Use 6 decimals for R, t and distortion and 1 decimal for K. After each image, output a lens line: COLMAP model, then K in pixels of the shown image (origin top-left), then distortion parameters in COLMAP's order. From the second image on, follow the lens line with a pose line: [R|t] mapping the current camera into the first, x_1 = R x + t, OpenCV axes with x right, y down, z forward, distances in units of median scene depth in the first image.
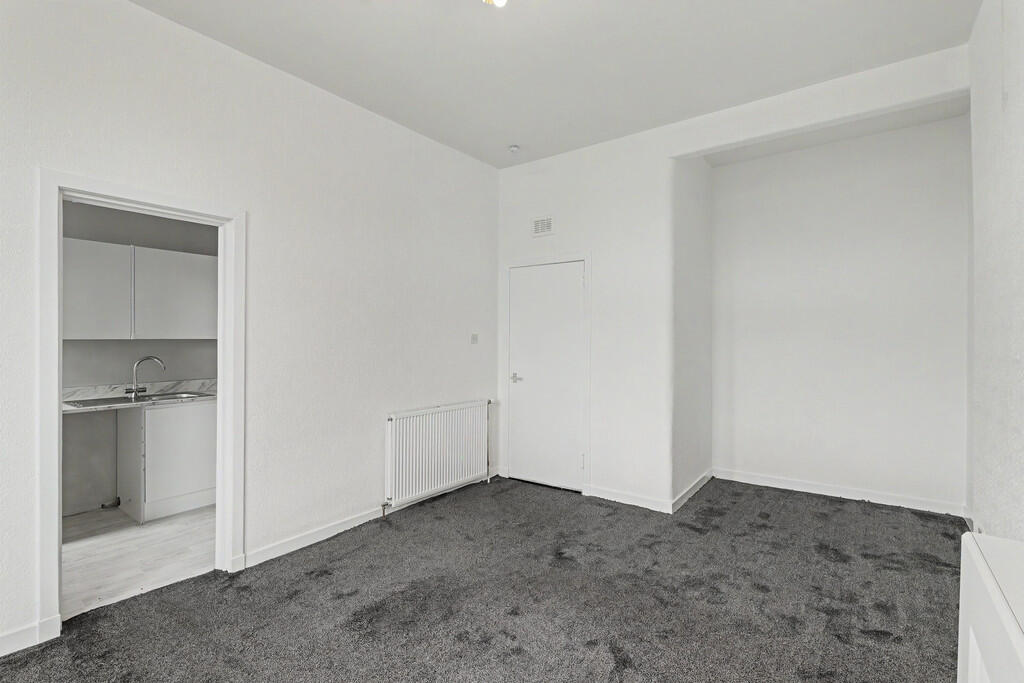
lens RADIAL K [[478.7, 0, 514.7], [0, 478.7, 343.9], [0, 0, 1]] dist [-0.000528, 0.000151]
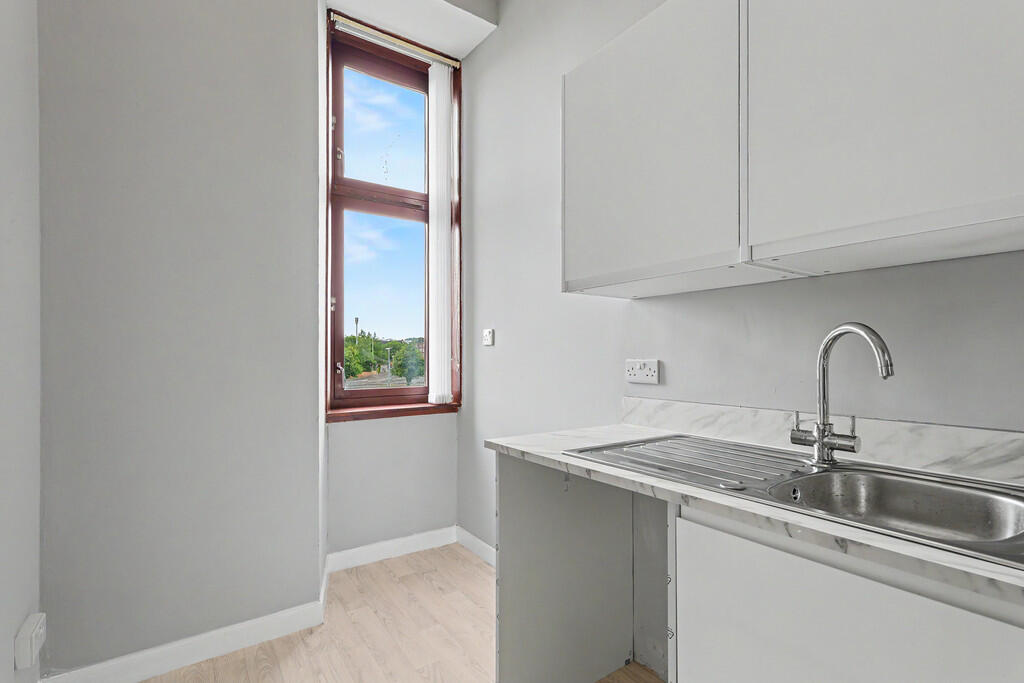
lens RADIAL K [[478.7, 0, 514.7], [0, 478.7, 343.9], [0, 0, 1]] dist [-0.000528, 0.000151]
pose [[-0.305635, -0.020801, -0.951922, -0.454465], [-0.010289, 0.999775, -0.018543, 0.046403], [0.952093, 0.004126, -0.305780, 0.920645]]
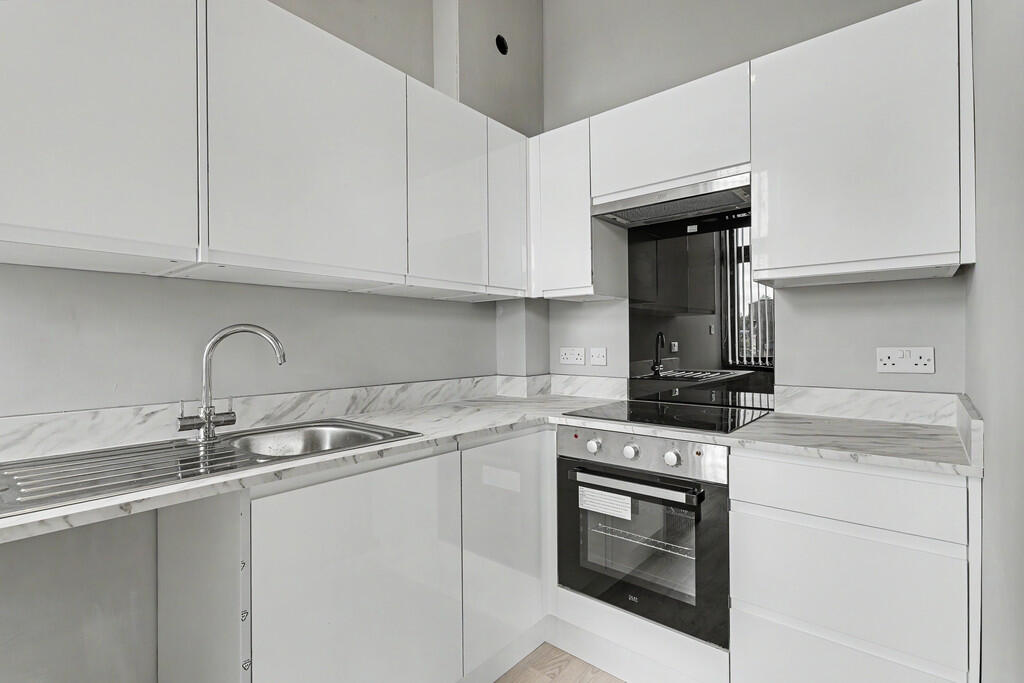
lens RADIAL K [[478.7, 0, 514.7], [0, 478.7, 343.9], [0, 0, 1]] dist [-0.000528, 0.000151]
pose [[0.998472, -0.001451, -0.055250, -0.550671], [0.001088, 0.999978, -0.006595, 0.043655], [0.055258, 0.006524, 0.998451, 0.665040]]
